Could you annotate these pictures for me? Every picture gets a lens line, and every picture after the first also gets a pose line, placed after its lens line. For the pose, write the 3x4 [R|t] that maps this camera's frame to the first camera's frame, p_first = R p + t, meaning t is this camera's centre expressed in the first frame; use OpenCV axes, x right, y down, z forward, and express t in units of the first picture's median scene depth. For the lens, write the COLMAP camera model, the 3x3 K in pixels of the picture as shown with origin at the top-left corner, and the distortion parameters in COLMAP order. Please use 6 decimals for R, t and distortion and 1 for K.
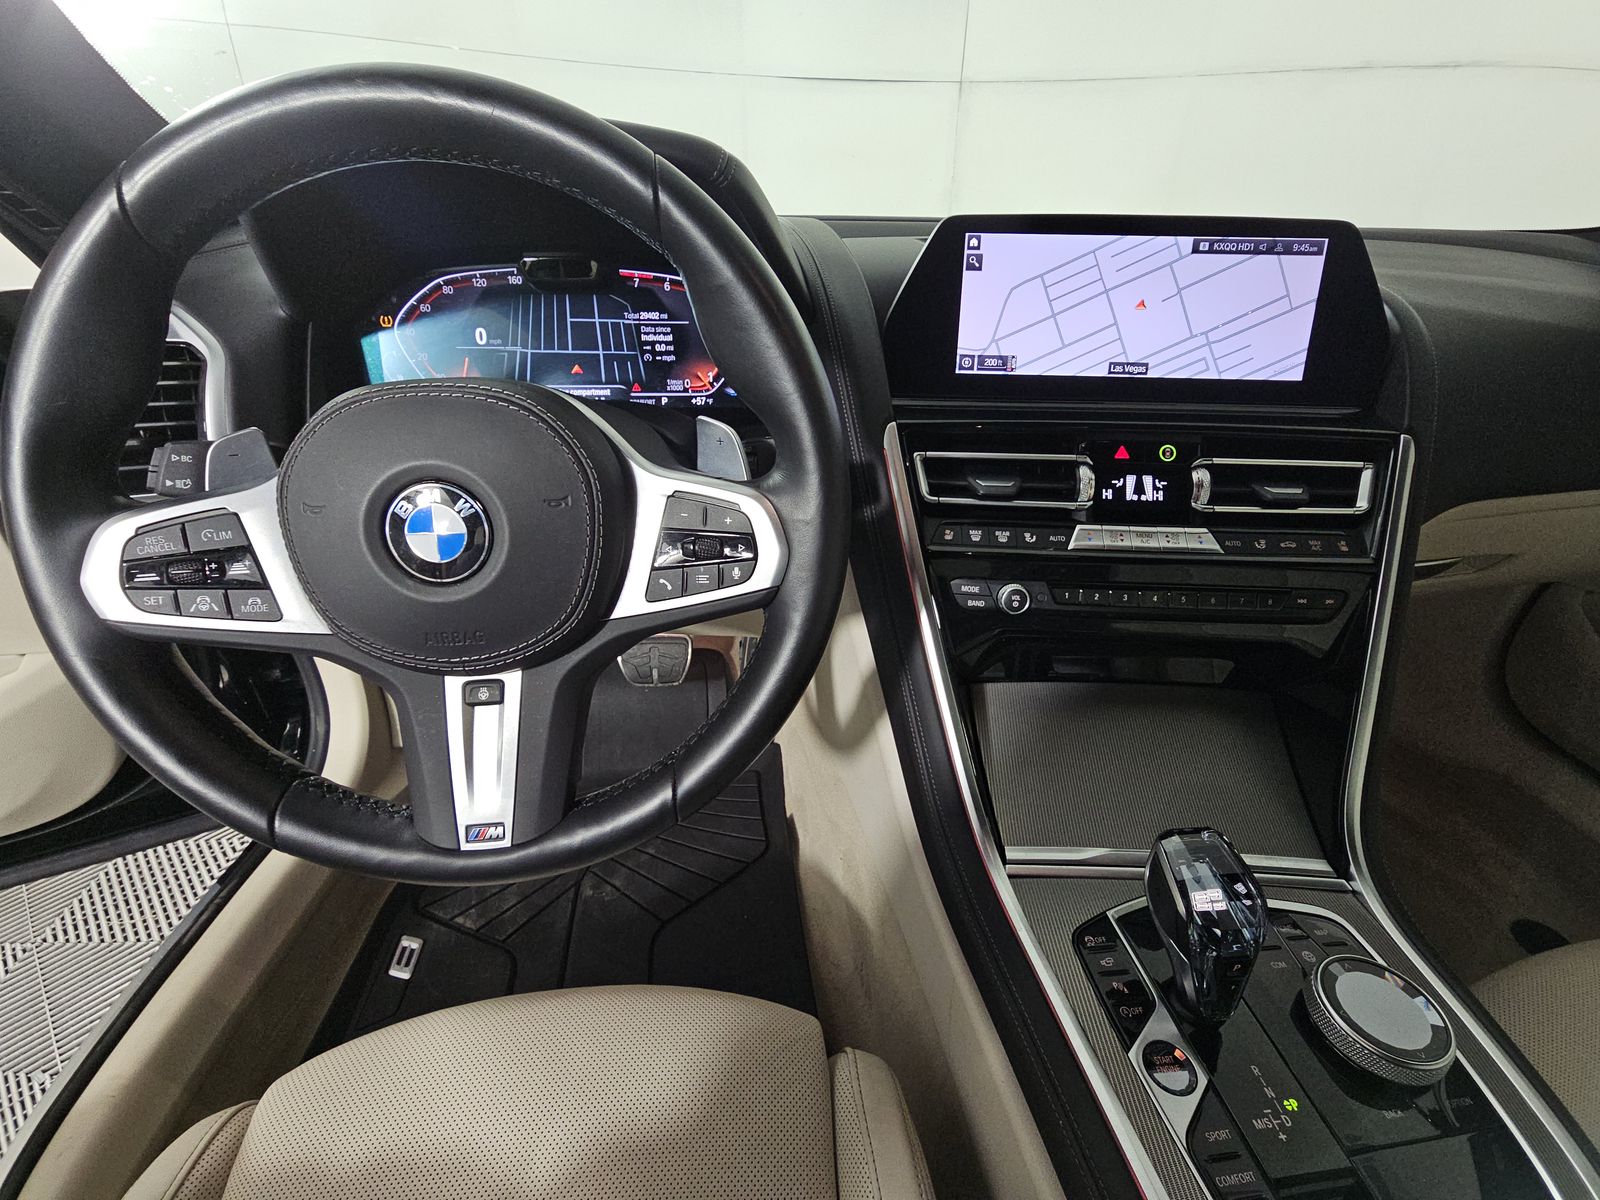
lens RADIAL K [[657.0, 0, 800.0], [0, 657.0, 600.0], [0, 0, 1]] dist [-0.003578, -0.000468]
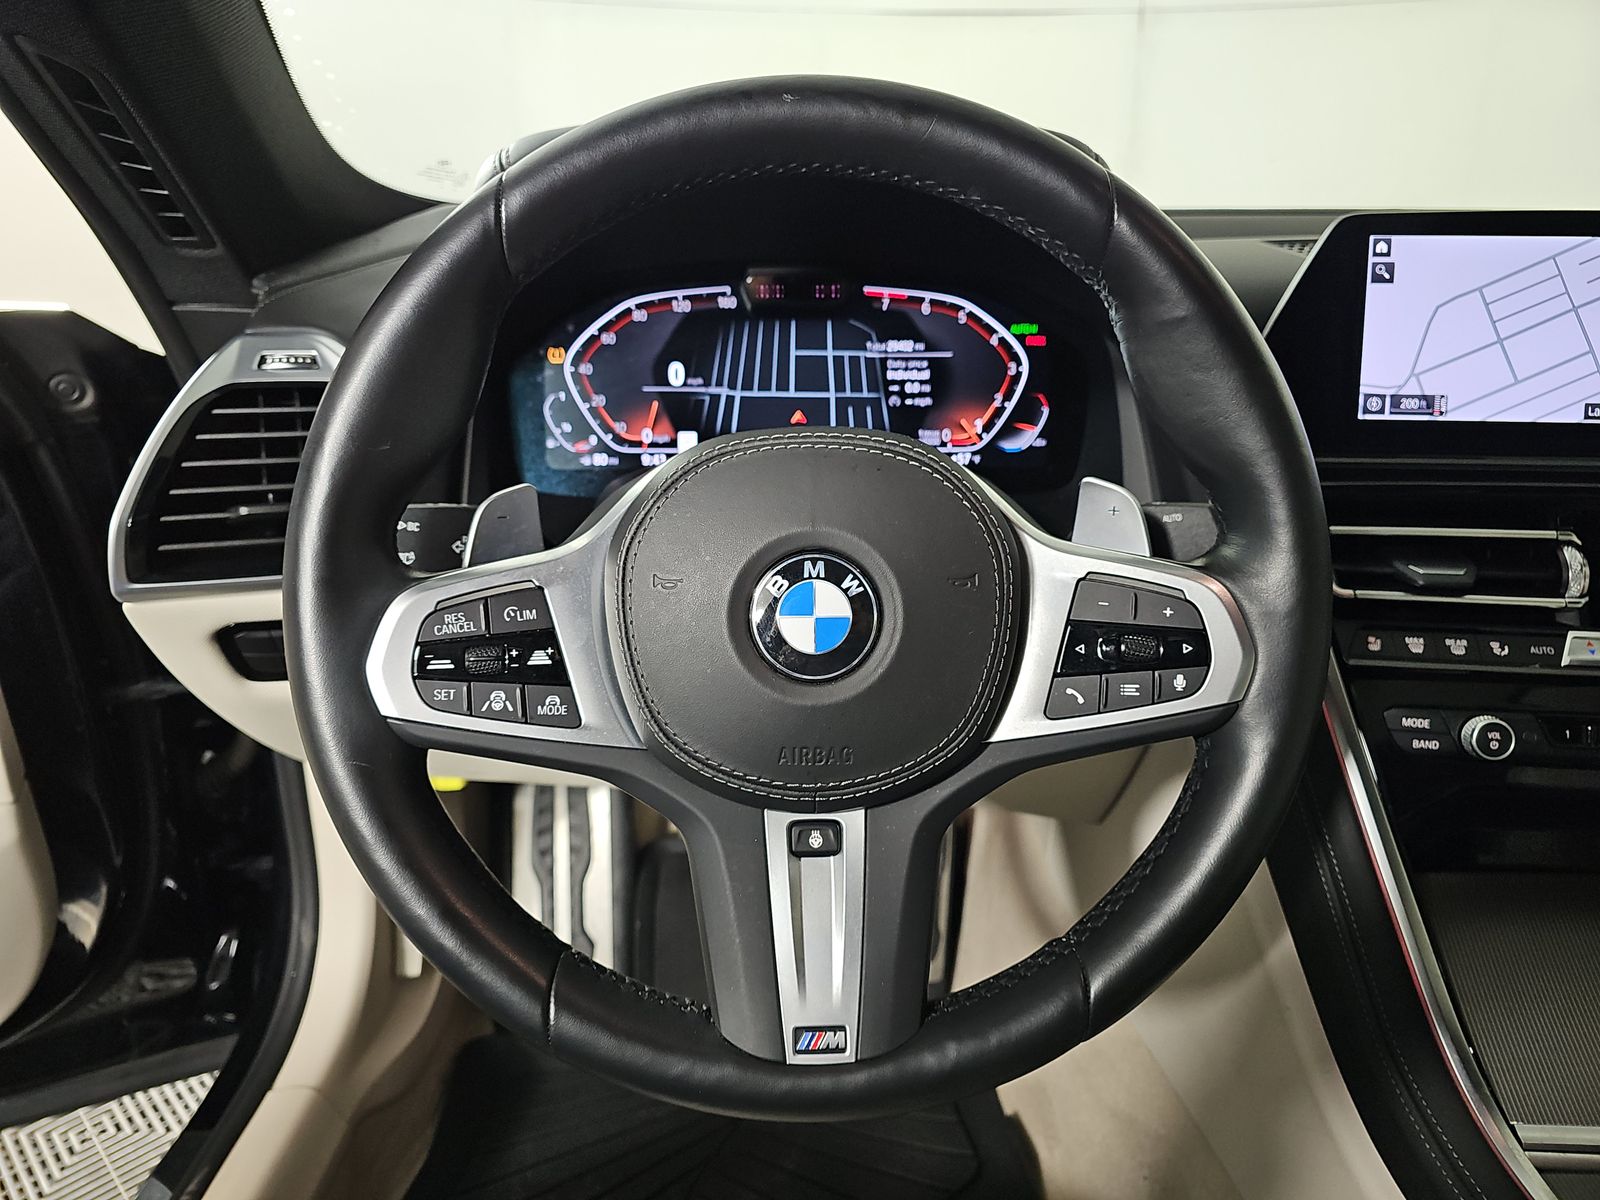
lens RADIAL K [[1070.9, 0, 775.6], [0, 1070.9, 603.9], [0, 0, 1]] dist [0.005972, -0.018100]
pose [[0.997244, 0.008488, -0.073704, -0.312281], [-0.021130, 0.984784, -0.172492, 0.065321], [0.071119, 0.173574, 0.982250, -0.148385]]
